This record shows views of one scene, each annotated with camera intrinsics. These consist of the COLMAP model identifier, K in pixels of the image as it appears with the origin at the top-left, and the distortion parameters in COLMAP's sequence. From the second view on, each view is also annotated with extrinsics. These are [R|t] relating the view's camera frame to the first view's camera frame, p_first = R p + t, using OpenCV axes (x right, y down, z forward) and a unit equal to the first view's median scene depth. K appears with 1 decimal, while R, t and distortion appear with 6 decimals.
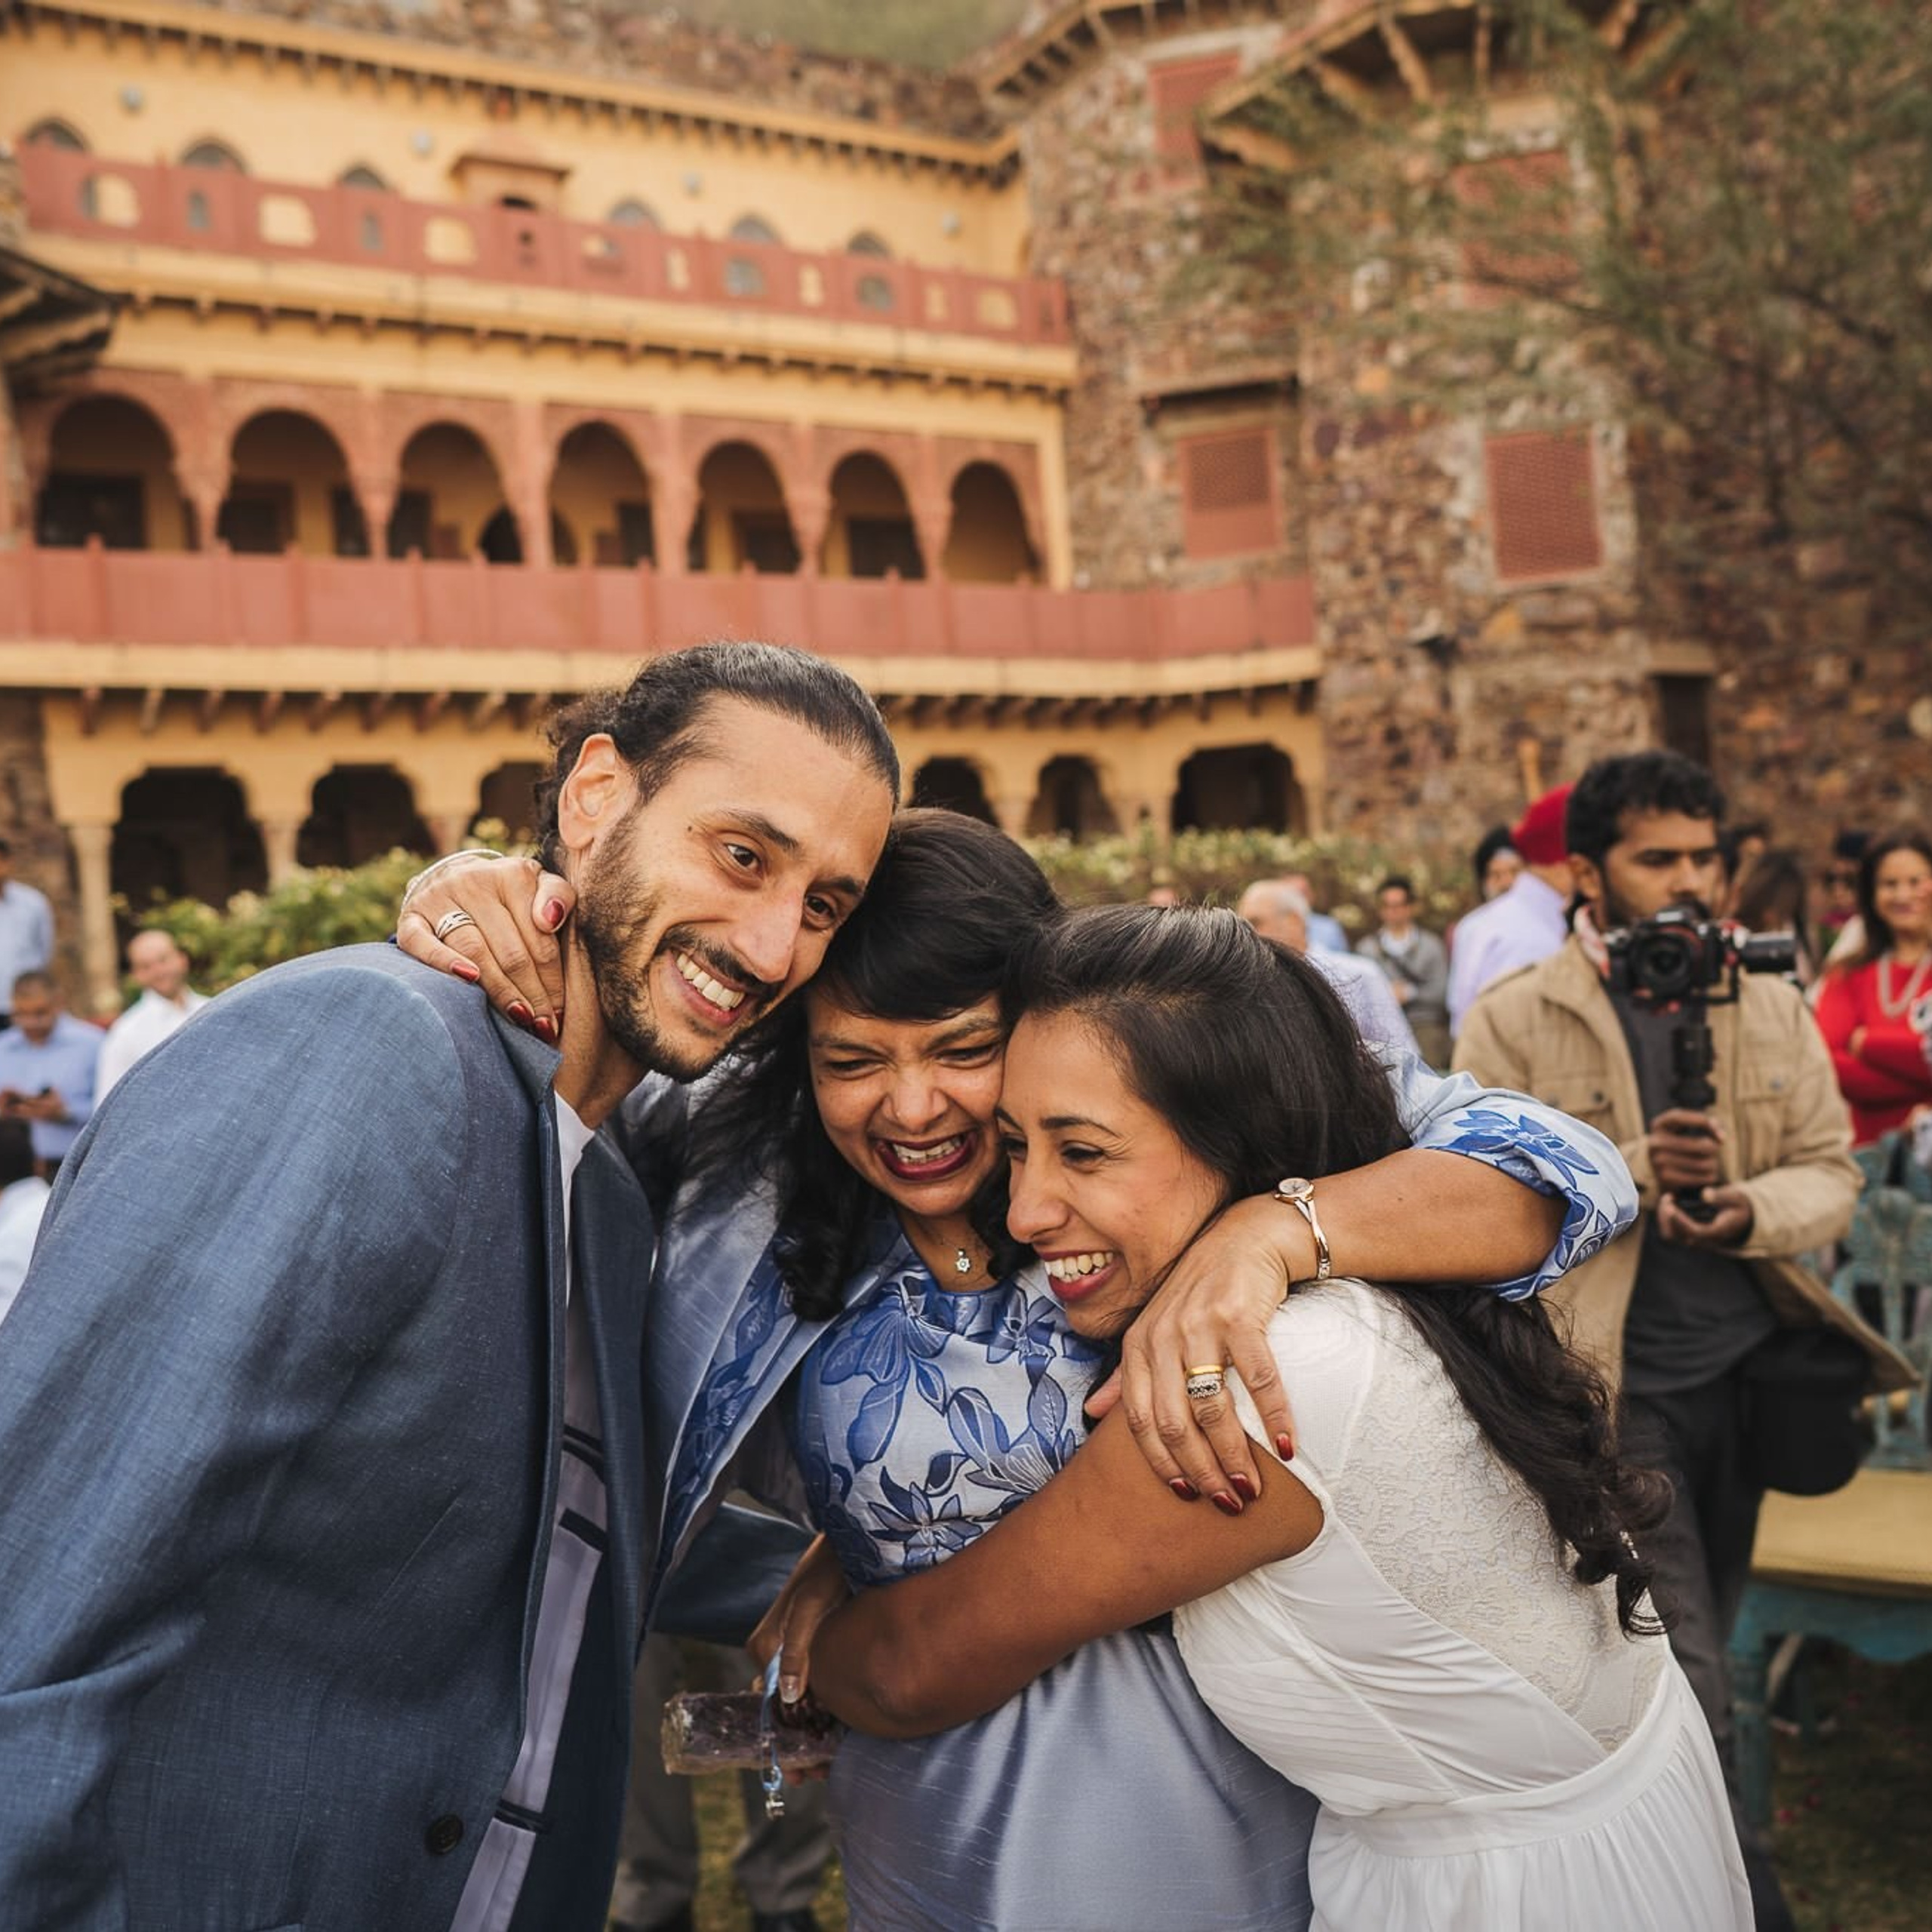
lens RADIAL K [[1983.8, 0, 958.0], [0, 1983.8, 961.9], [0, 0, 1]] dist [-0.042629, 0.000000]
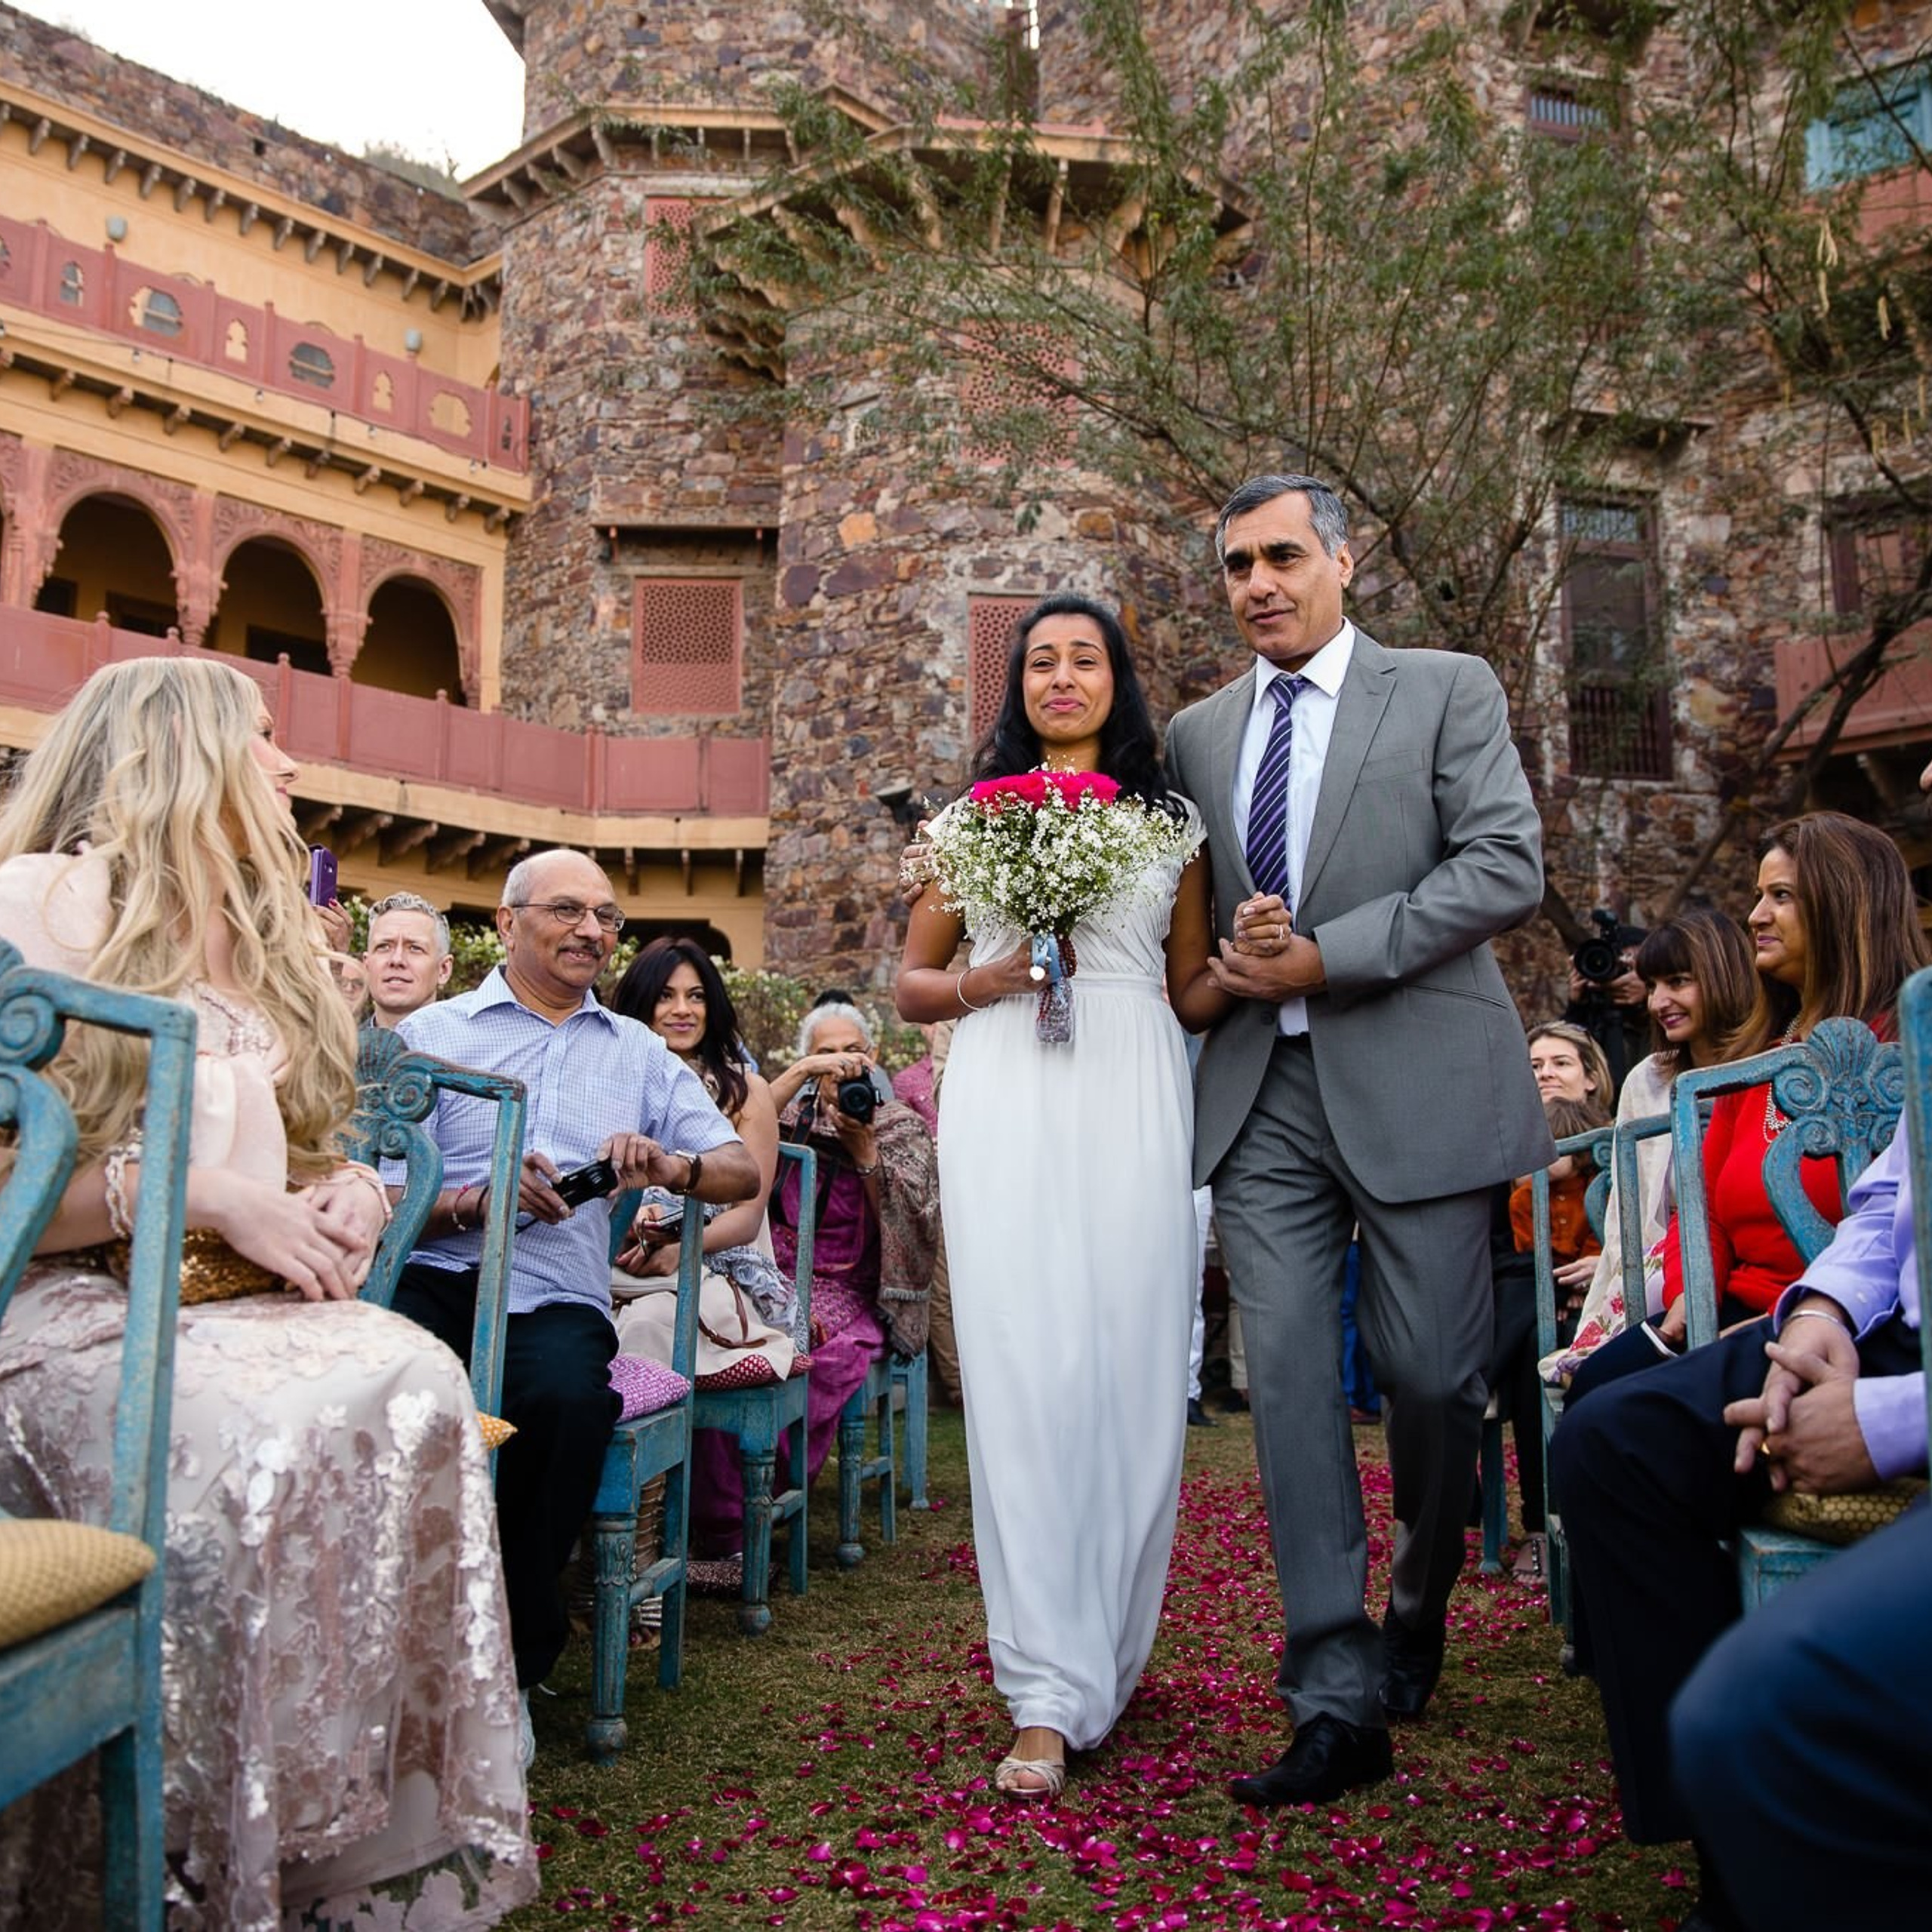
lens RADIAL K [[1935.4, 0, 969.8], [0, 1935.4, 975.3], [0, 0, 1]] dist [-0.069682, 0.000000]
pose [[0.950715, 0.115313, 0.287827, 0.023736], [-0.069838, 0.984057, -0.163565, 0.045701], [-0.302099, 0.135403, 0.943611, 0.149705]]
